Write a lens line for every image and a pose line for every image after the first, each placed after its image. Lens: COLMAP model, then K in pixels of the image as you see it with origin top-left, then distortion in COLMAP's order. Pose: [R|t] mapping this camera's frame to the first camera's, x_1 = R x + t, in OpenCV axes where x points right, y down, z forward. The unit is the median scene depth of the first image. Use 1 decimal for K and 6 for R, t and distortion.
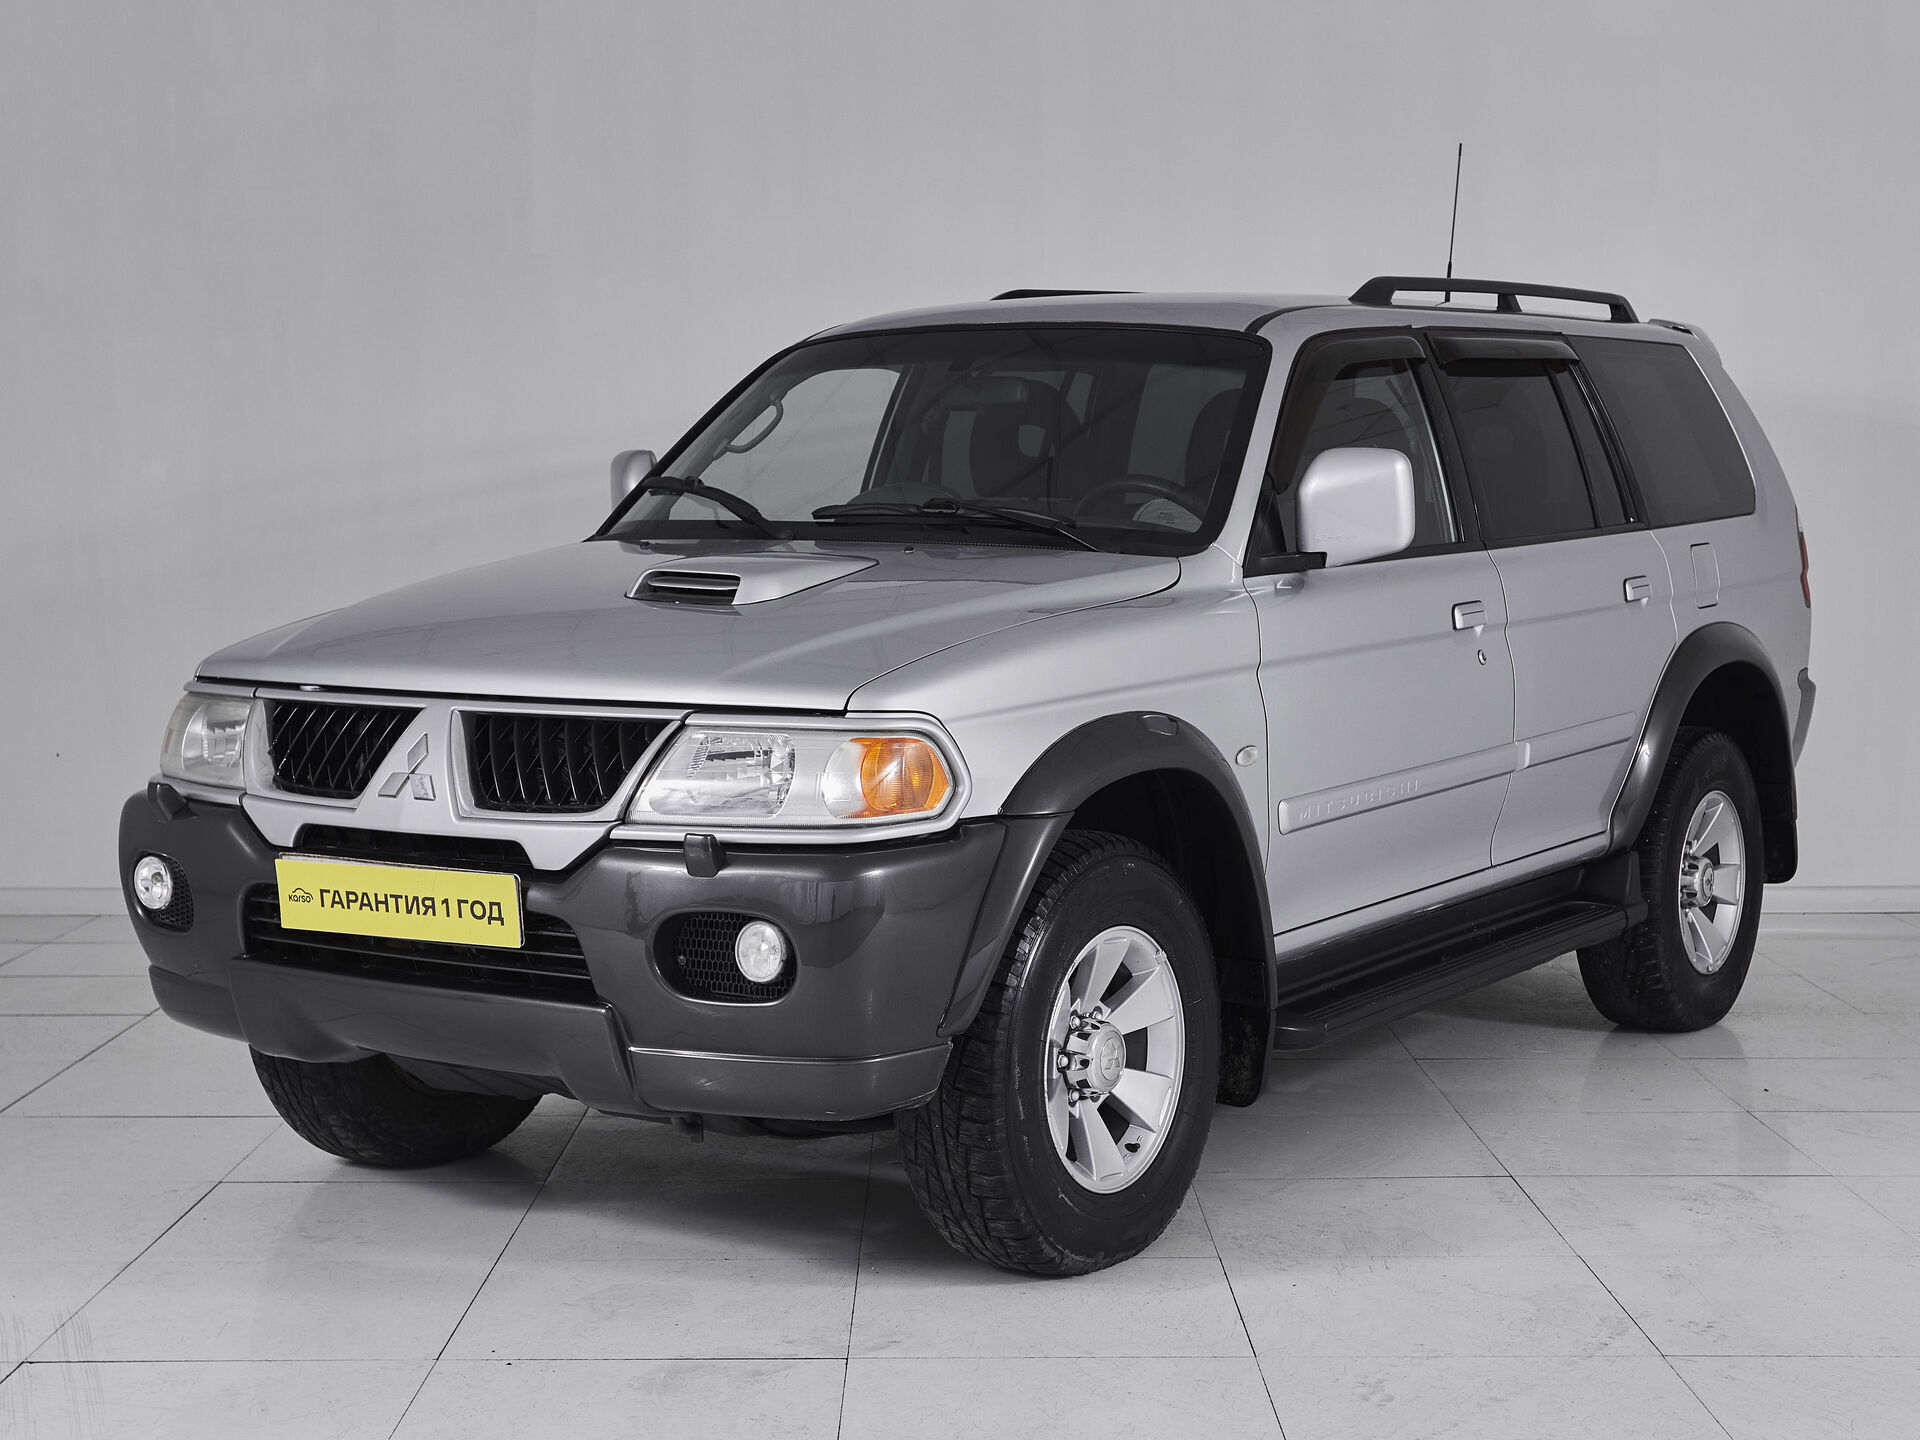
lens RADIAL K [[3004.4, 0, 960.0], [0, 3004.4, 720.0], [0, 0, 1]] dist [0.022785, 0.061352]
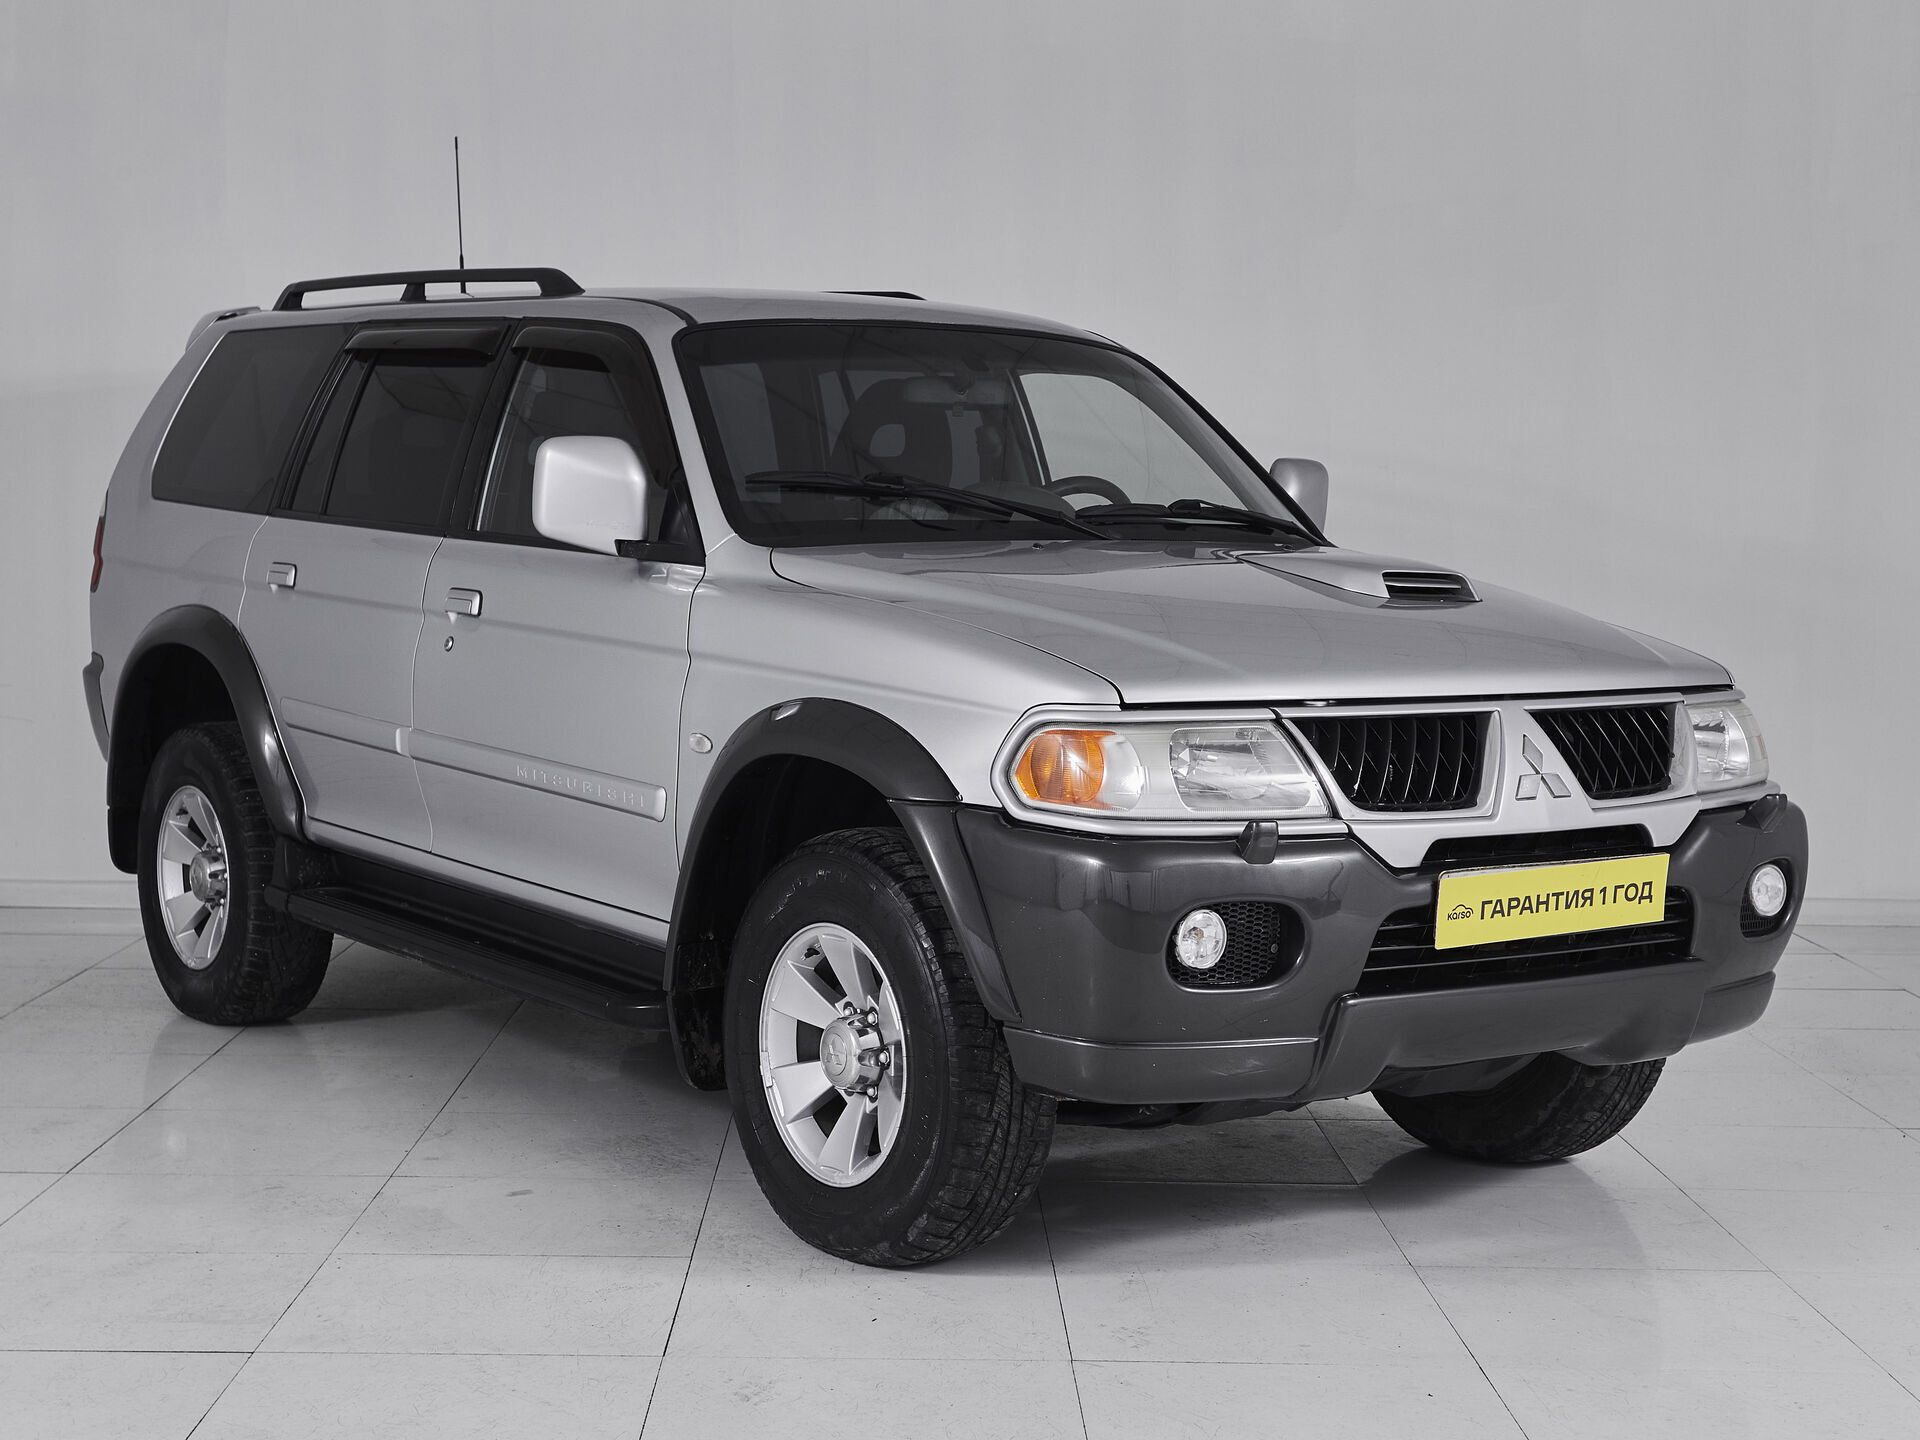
lens RADIAL K [[3004.4, 0, 960.0], [0, 3004.4, 720.0], [0, 0, 1]] dist [0.022785, 0.061352]
pose [[0.336189, -0.058863, 0.939953, -1.211314], [0.055463, 0.997550, 0.042633, -0.054930], [-0.940160, 0.037800, 0.338631, 0.843986]]
